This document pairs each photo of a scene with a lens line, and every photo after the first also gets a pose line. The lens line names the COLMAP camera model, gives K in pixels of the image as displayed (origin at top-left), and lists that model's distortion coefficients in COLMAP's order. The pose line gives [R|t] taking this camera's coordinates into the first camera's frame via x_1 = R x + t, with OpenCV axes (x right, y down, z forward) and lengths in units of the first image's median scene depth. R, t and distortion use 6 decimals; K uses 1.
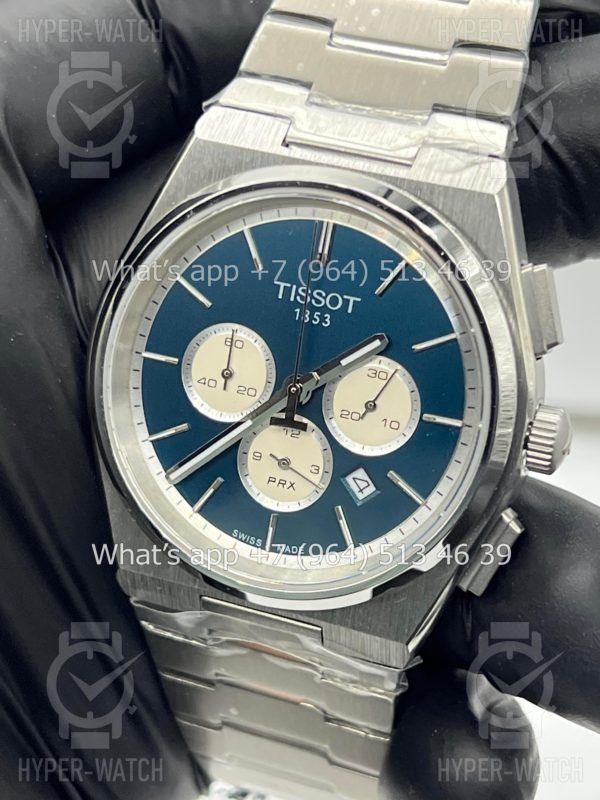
lens RADIAL K [[1896.6, 0, 298.3], [0, 1896.6, 402.5], [0, 0, 1]] dist [0.201455, 0.000000]
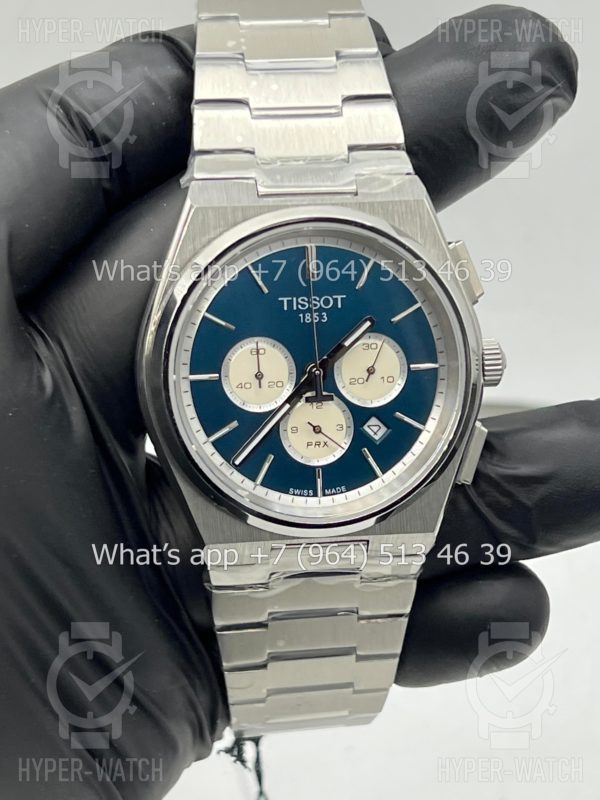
lens RADIAL K [[1896.6, 0, 304.9], [0, 1896.6, 414.3], [0, 0, 1]] dist [0.201455, 0.000000]
pose [[0.874168, -0.251699, 0.415305, -0.570426], [0.255150, 0.965699, 0.048209, -0.044897], [-0.413194, 0.063822, 0.908404, -0.211614]]
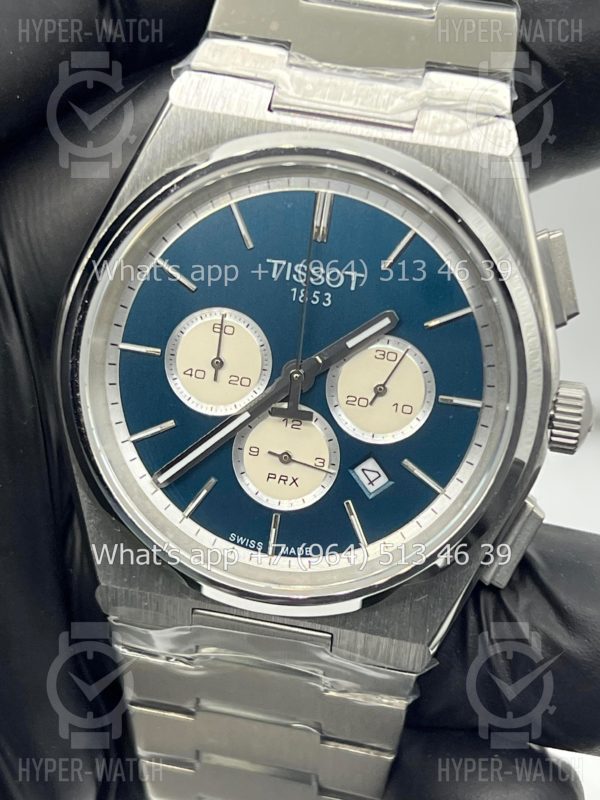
lens RADIAL K [[1896.6, 0, 297.3], [0, 1896.6, 403.3], [0, 0, 1]] dist [0.201455, 0.000000]
pose [[0.985538, -0.047622, 0.162626, -0.150632], [0.048946, 0.998793, -0.004139, 0.009971], [-0.162233, 0.012039, 0.986679, 0.094492]]
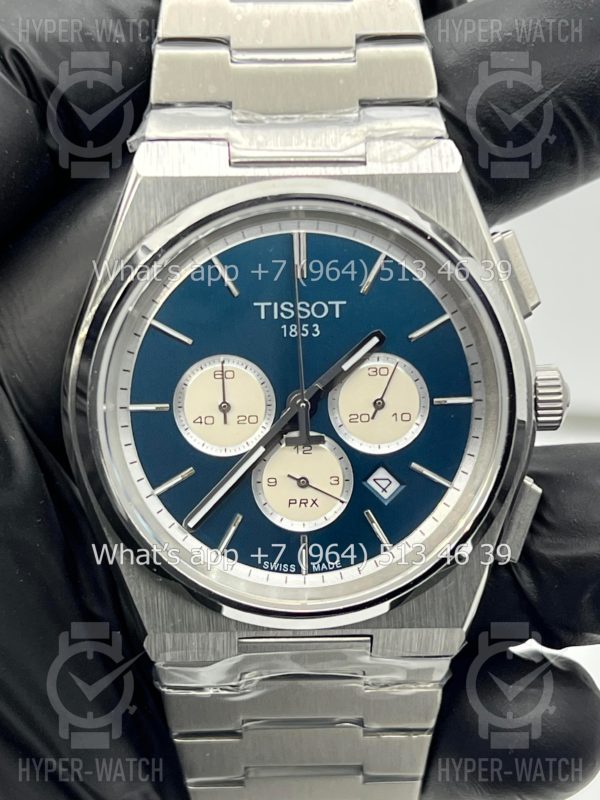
lens RADIAL K [[1896.6, 0, 298.3], [0, 1896.6, 403.6], [0, 0, 1]] dist [0.201455, 0.000000]
pose [[0.919823, -0.220194, 0.324717, -0.321546], [0.230703, 0.973004, 0.006292, -0.014302], [-0.317336, 0.069126, 0.945790, 0.069325]]
